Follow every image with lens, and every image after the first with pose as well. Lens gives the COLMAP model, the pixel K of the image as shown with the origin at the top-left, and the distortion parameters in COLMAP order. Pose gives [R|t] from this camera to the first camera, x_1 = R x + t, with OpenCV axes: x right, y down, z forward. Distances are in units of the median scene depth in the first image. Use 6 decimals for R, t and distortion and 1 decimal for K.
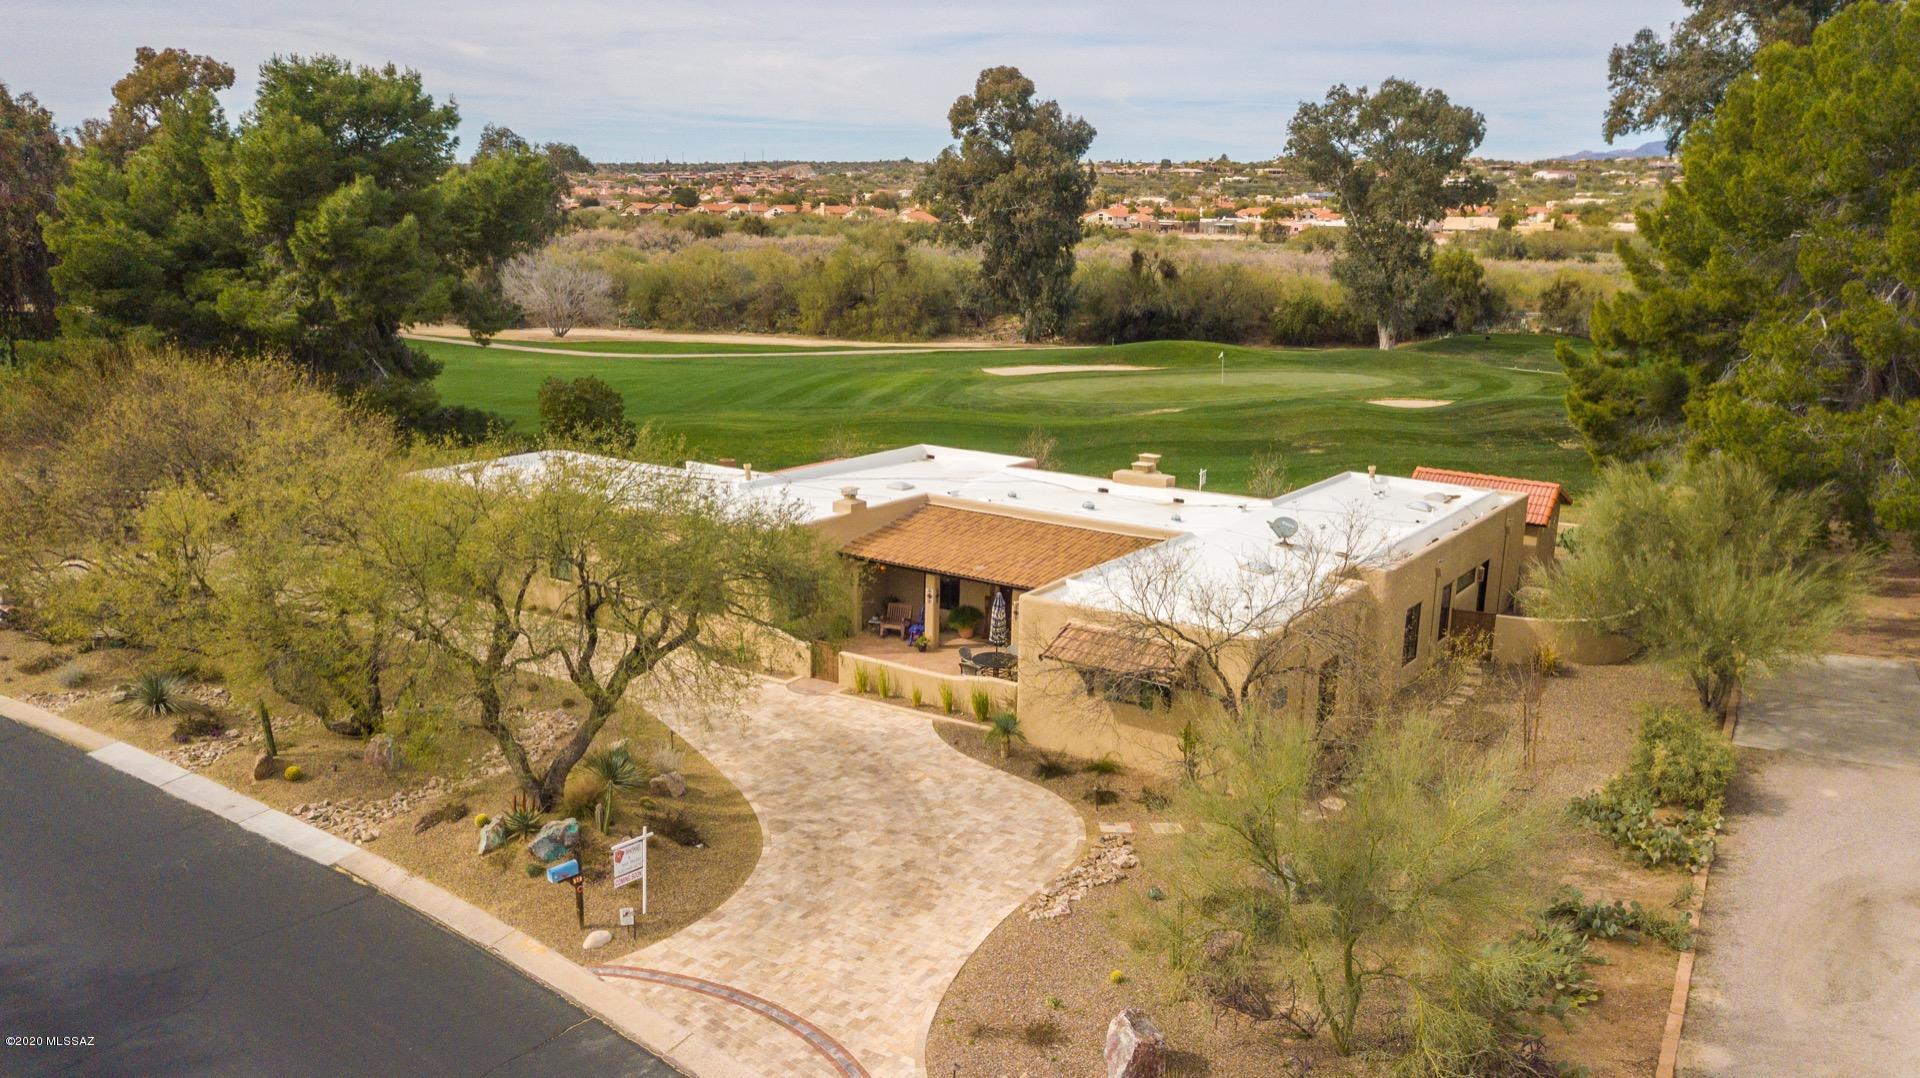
lens RADIAL K [[1488.4, 0, 960.0], [0, 1488.4, 539.0], [0, 0, 1]] dist [0.001777, 0.046624]
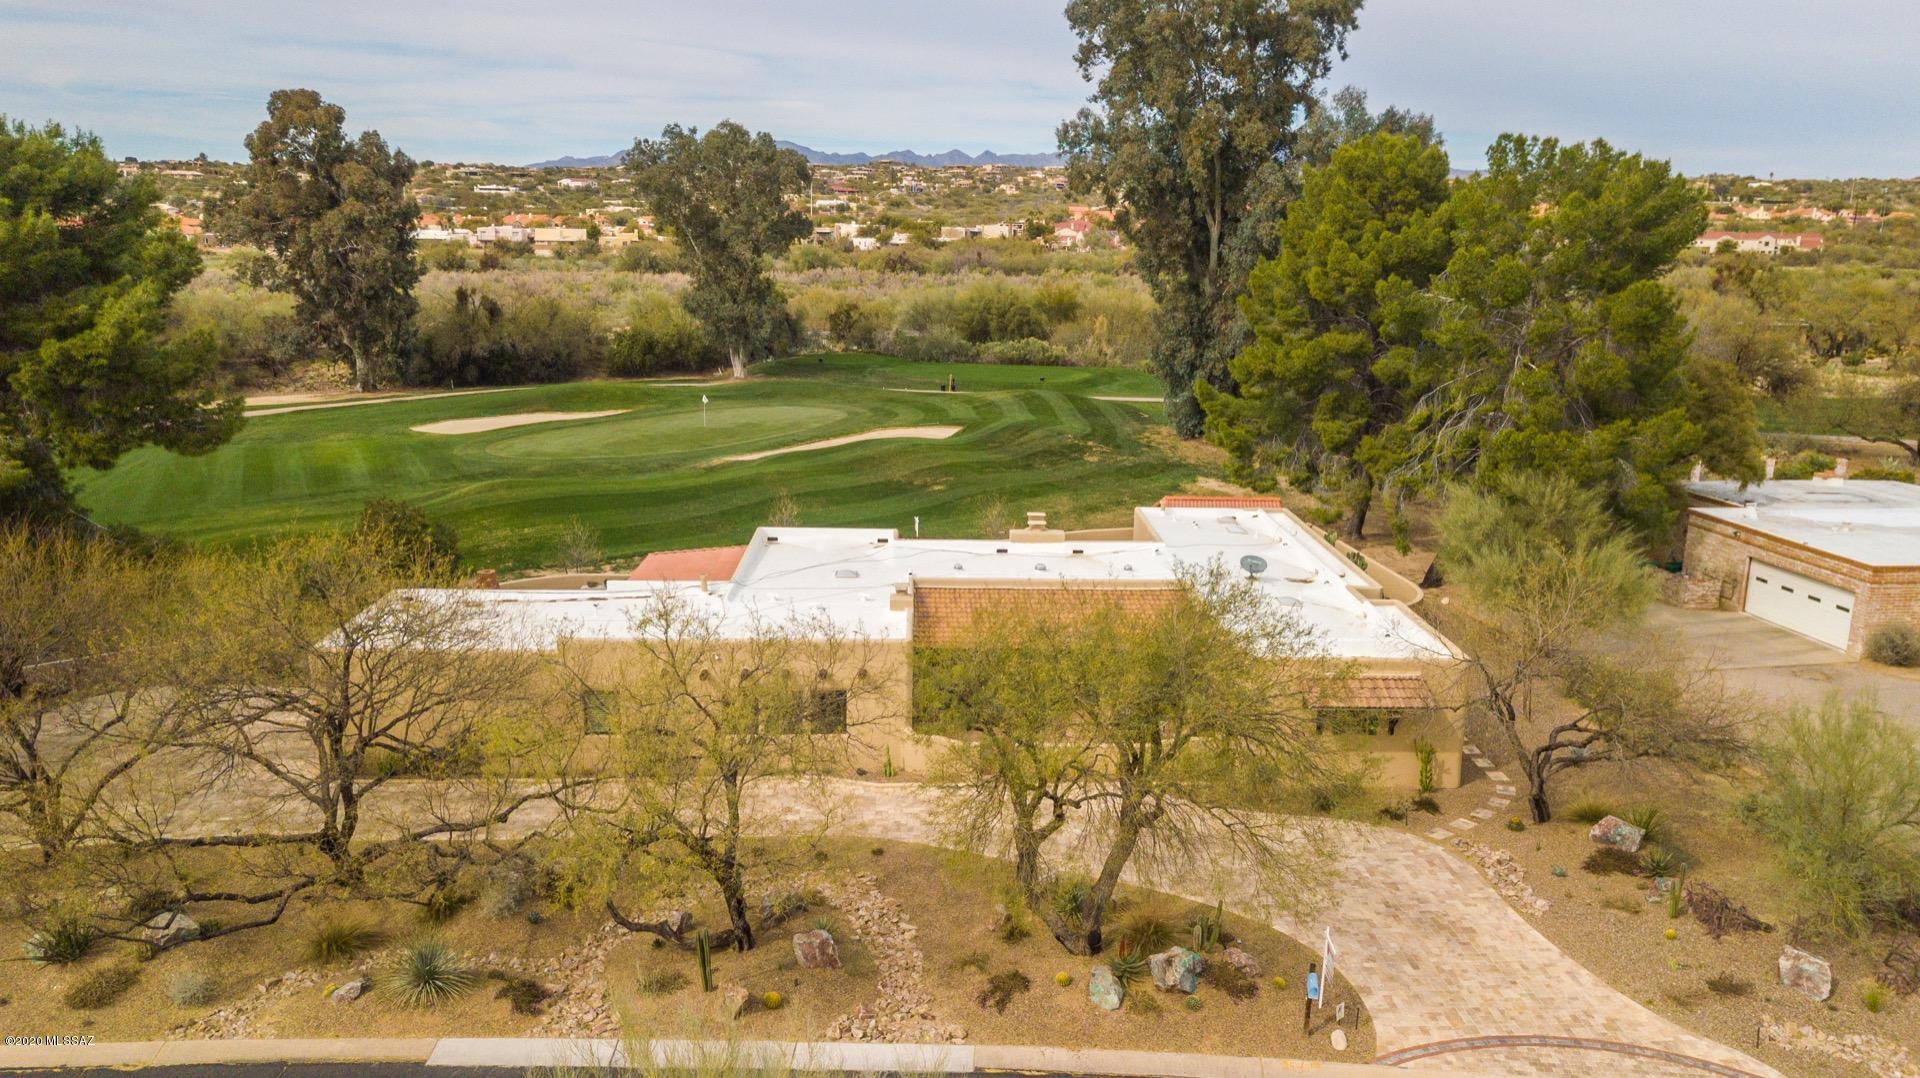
lens RADIAL K [[1488.4, 0, 960.0], [0, 1488.4, 539.0], [0, 0, 1]] dist [0.001777, 0.046624]
pose [[0.815918, -0.128296, 0.563753, -0.192783], [0.130635, 0.990762, 0.036405, -0.030524], [-0.563216, 0.043942, 0.825141, 0.047789]]
